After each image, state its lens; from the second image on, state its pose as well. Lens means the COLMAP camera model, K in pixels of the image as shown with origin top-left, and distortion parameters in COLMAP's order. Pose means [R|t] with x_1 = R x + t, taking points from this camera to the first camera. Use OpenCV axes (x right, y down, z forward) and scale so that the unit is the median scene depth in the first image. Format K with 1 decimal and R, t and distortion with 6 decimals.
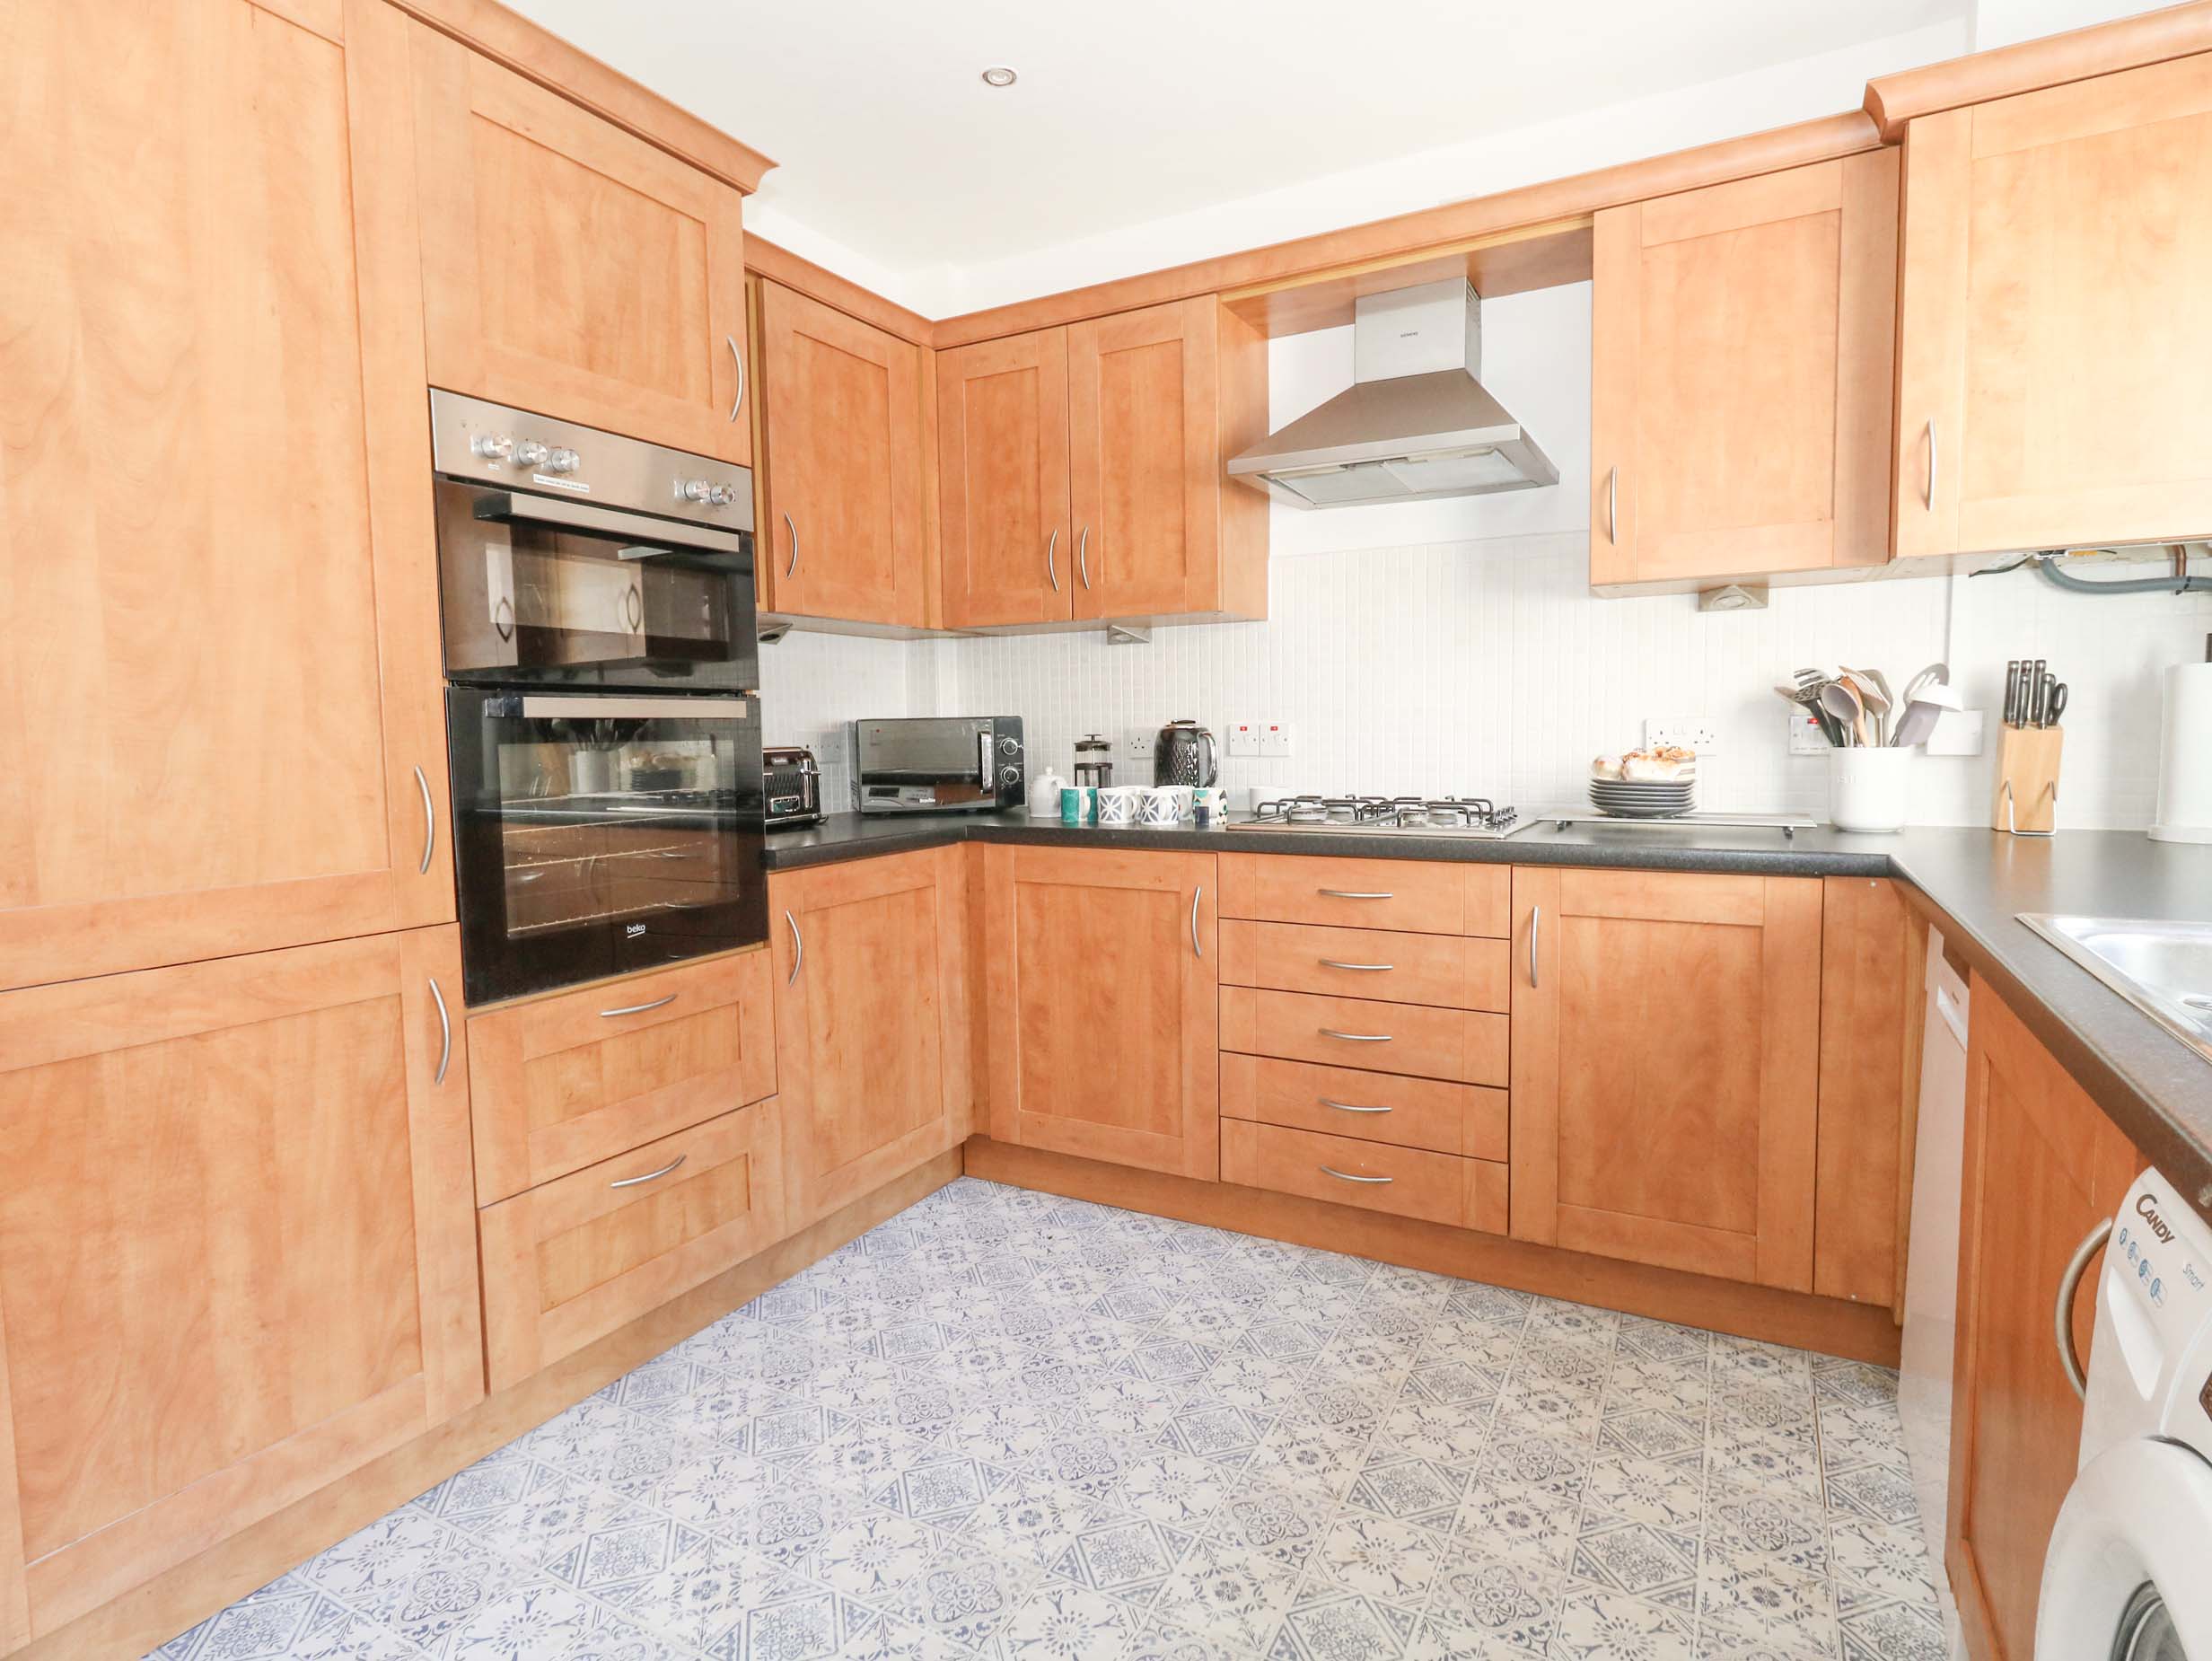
lens RADIAL K [[1152.9, 0, 1122.2], [0, 1152.9, 806.7], [0, 0, 1]] dist [0.002086, 0.001216]
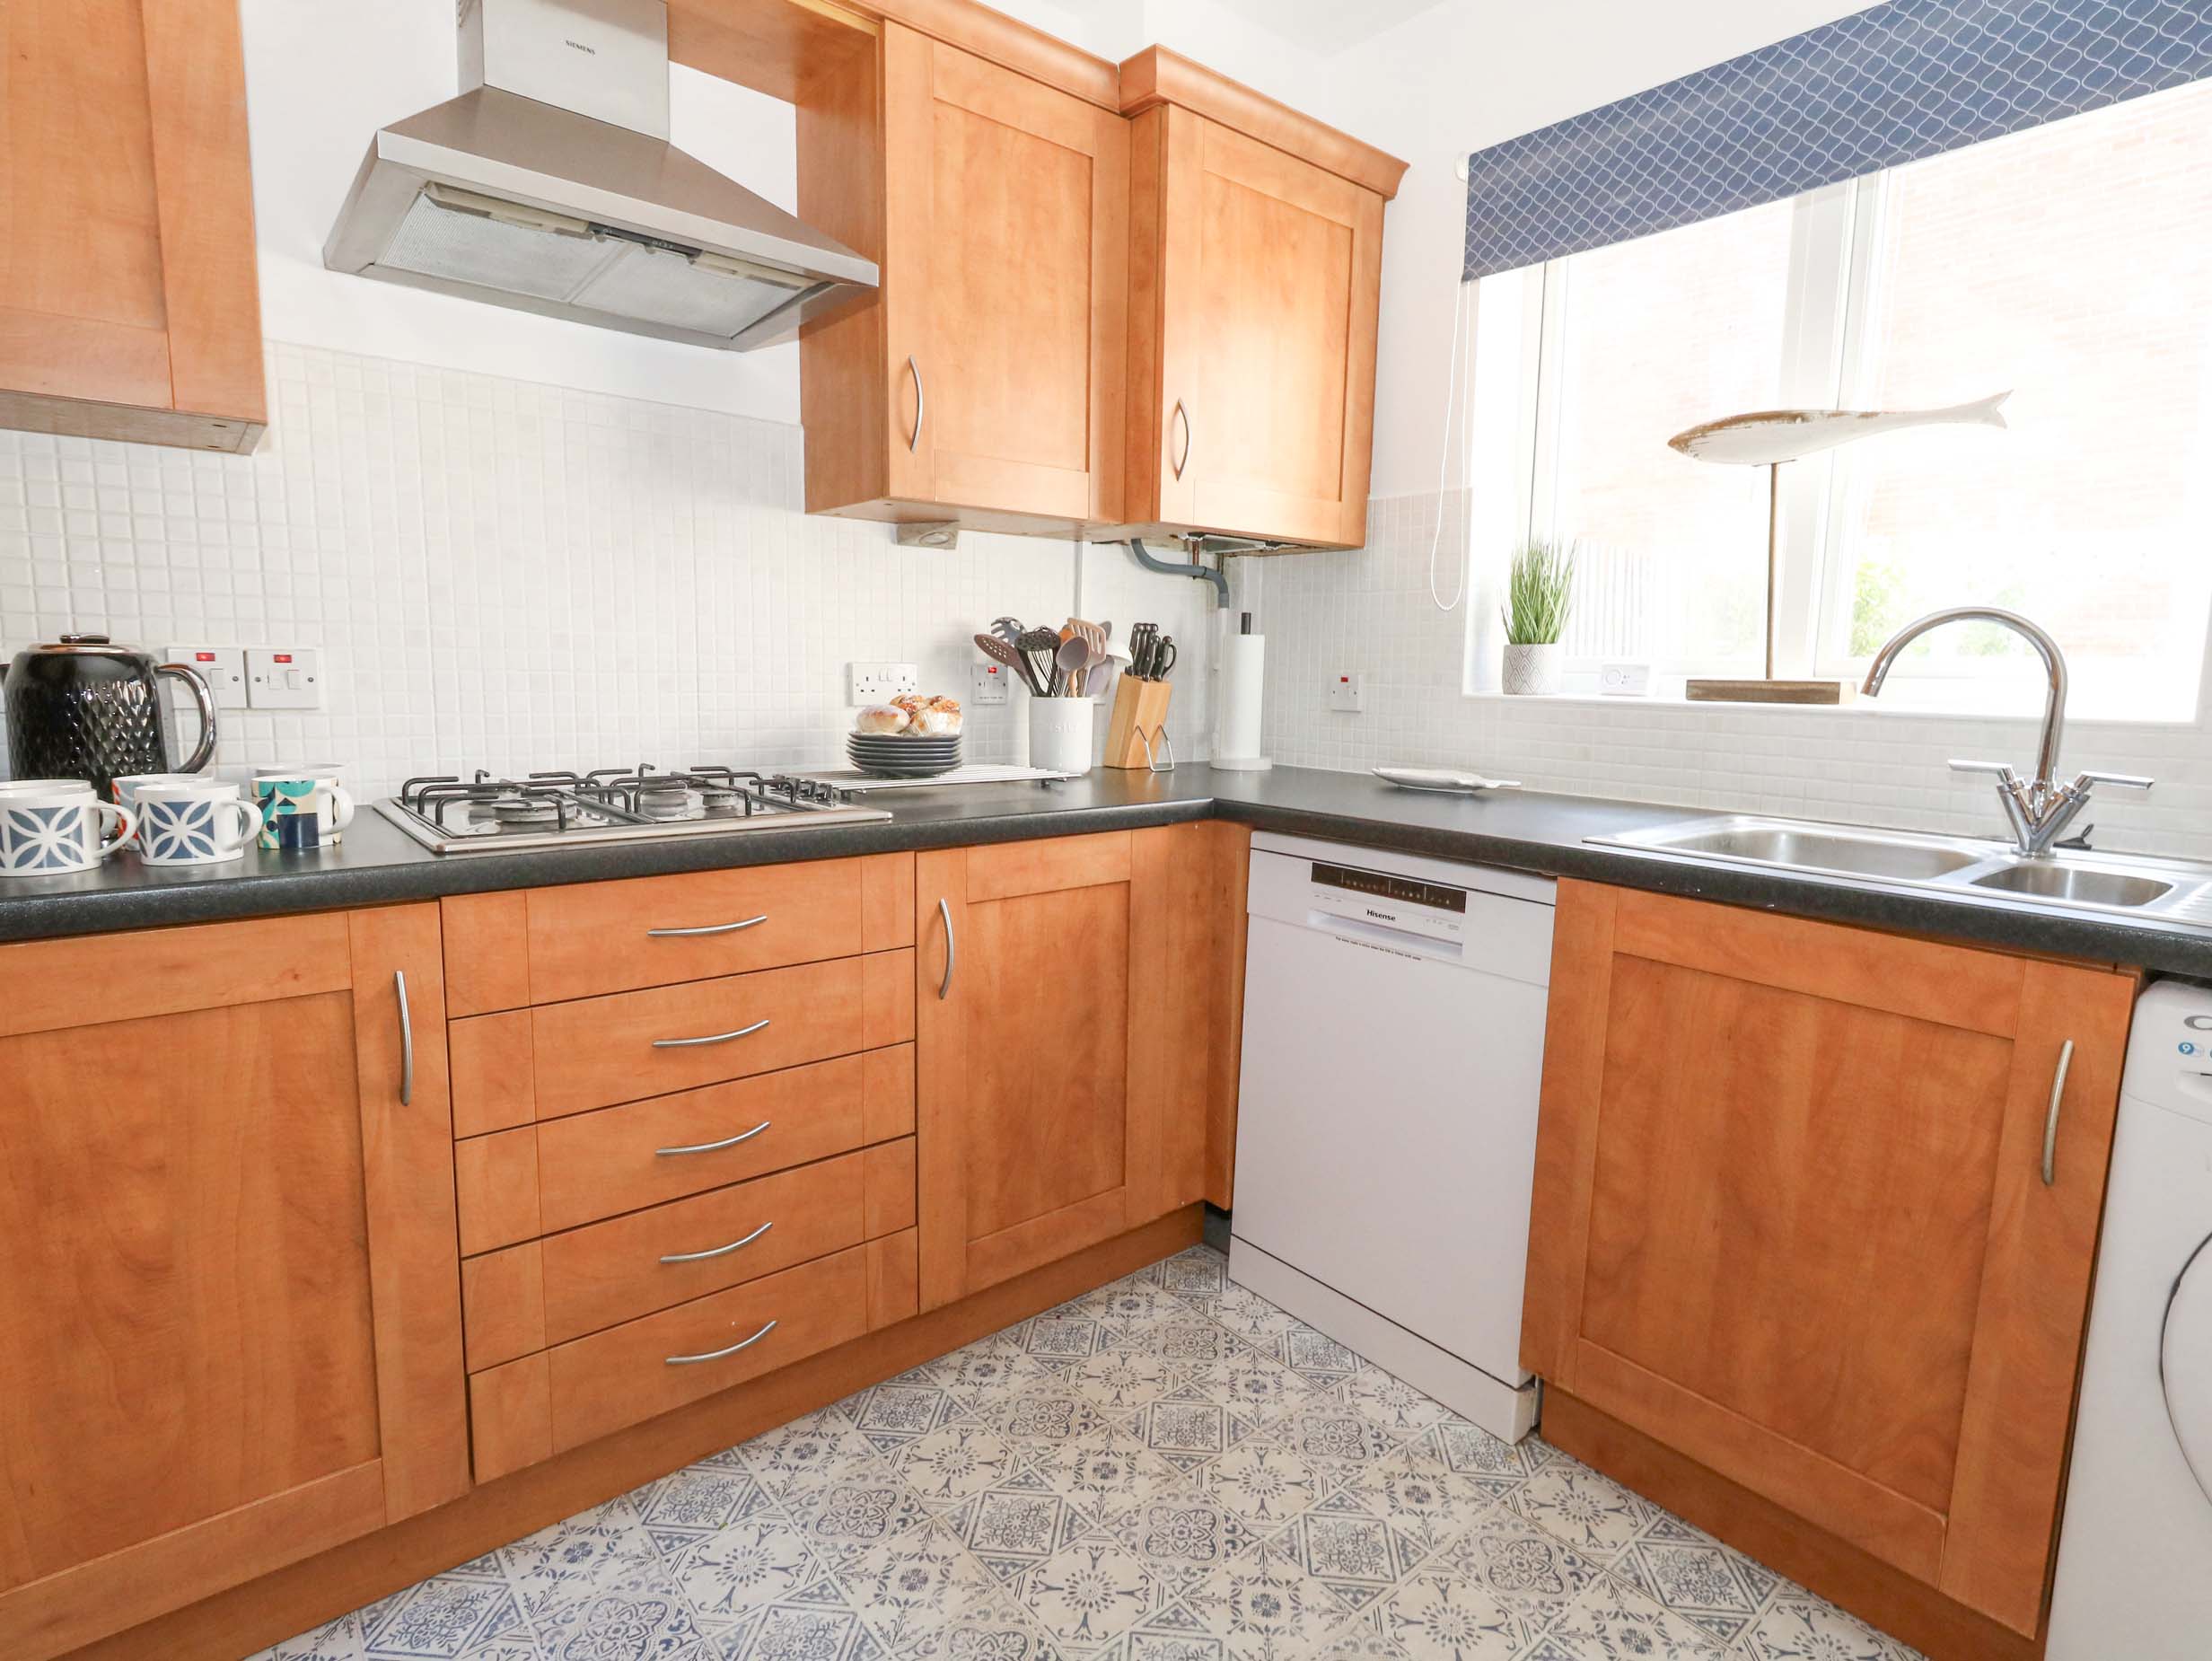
lens RADIAL K [[1152.9, 0, 1122.2], [0, 1152.9, 806.7], [0, 0, 1]] dist [0.002086, 0.001216]
pose [[0.360256, -0.090851, 0.928419, -0.326116], [0.038883, 0.995844, 0.082361, -0.037198], [-0.932043, 0.006429, 0.362291, 0.580820]]
